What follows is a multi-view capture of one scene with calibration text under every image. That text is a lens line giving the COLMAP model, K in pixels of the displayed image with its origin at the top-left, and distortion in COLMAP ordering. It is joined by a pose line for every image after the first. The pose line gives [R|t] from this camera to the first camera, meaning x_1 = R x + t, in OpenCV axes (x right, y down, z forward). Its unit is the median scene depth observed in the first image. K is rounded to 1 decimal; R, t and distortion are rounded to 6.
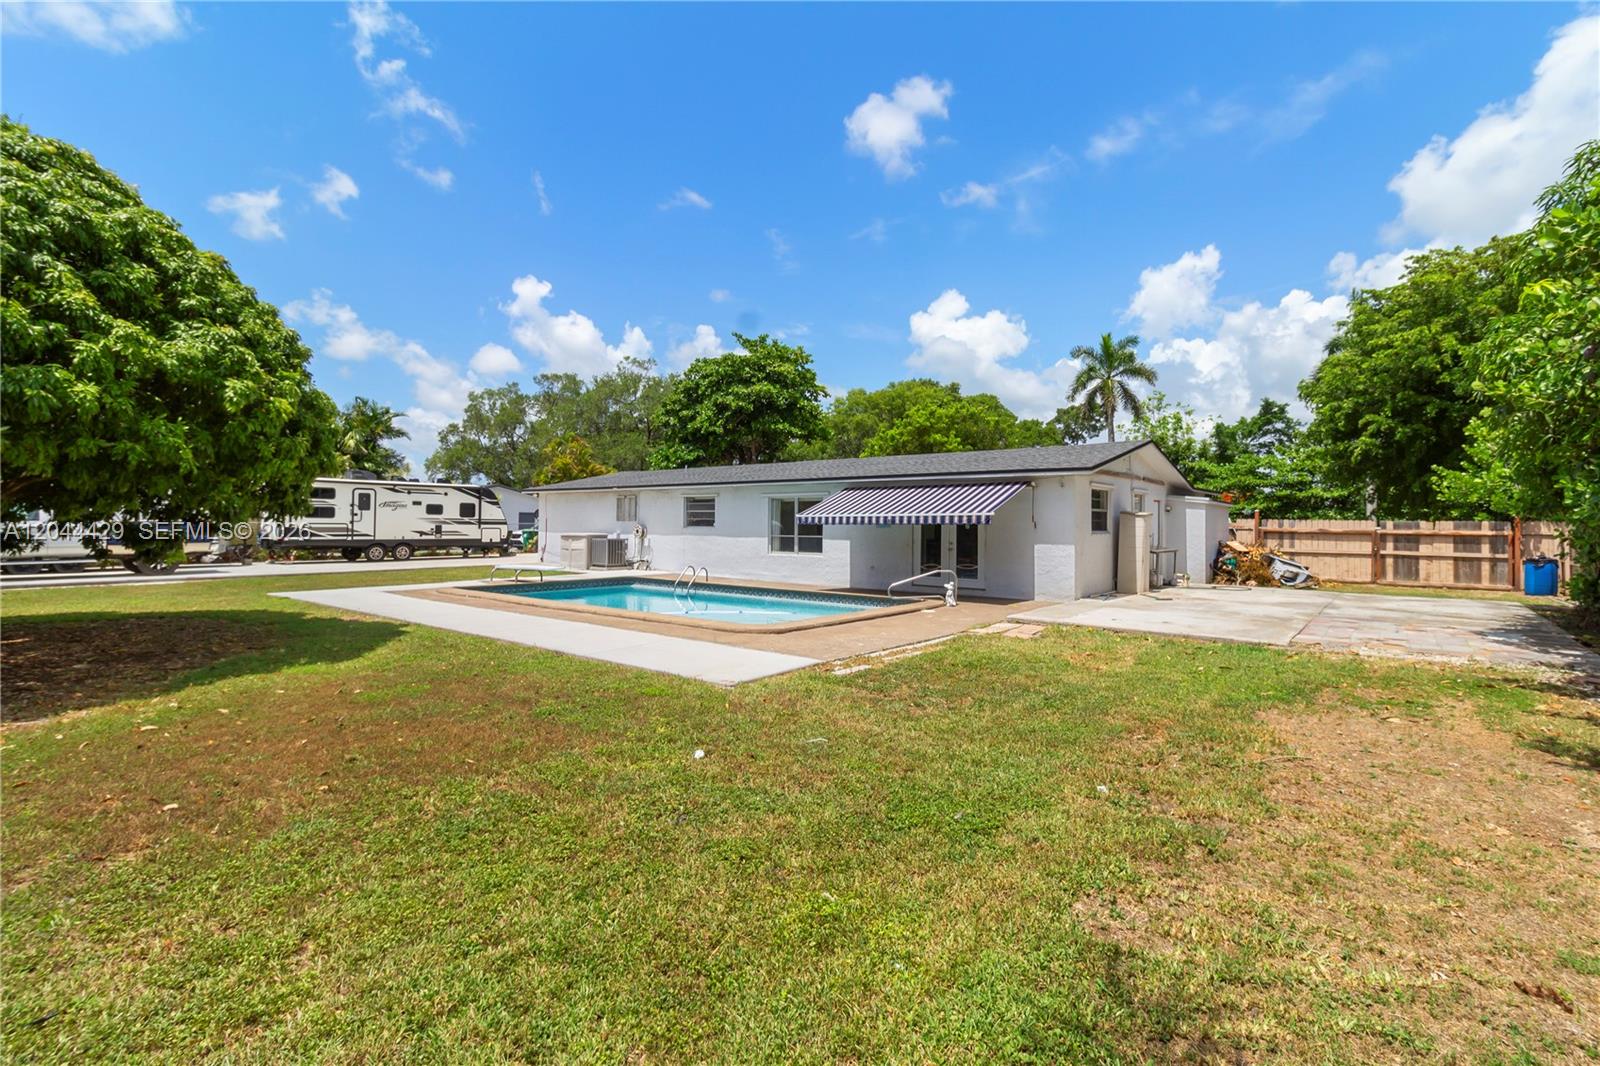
lens RADIAL K [[739.9, 0, 811.7], [0, 739.9, 509.6], [0, 0, 1]] dist [-0.001924, -0.000332]
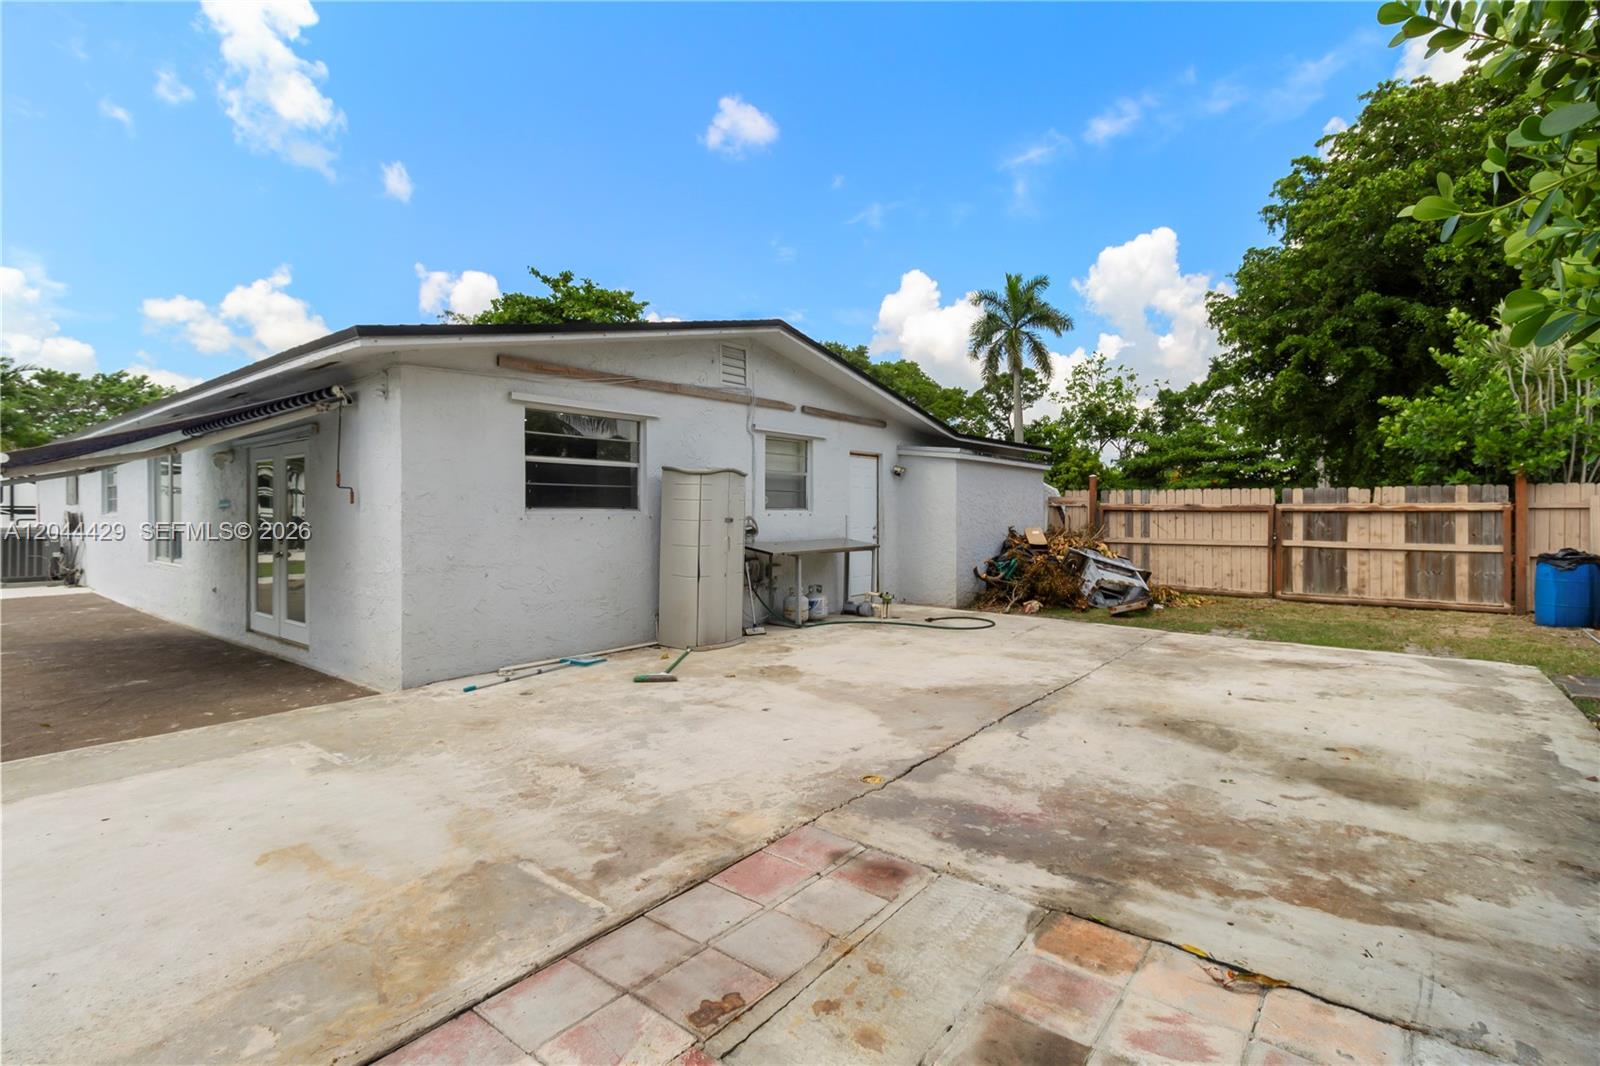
lens RADIAL K [[739.9, 0, 811.7], [0, 739.9, 509.6], [0, 0, 1]] dist [-0.001924, -0.000332]
pose [[0.999856, -0.011361, 0.012568, 0.387170], [0.011151, 0.999799, 0.016635, 0.017788], [-0.012755, -0.016492, 0.999783, 0.419683]]
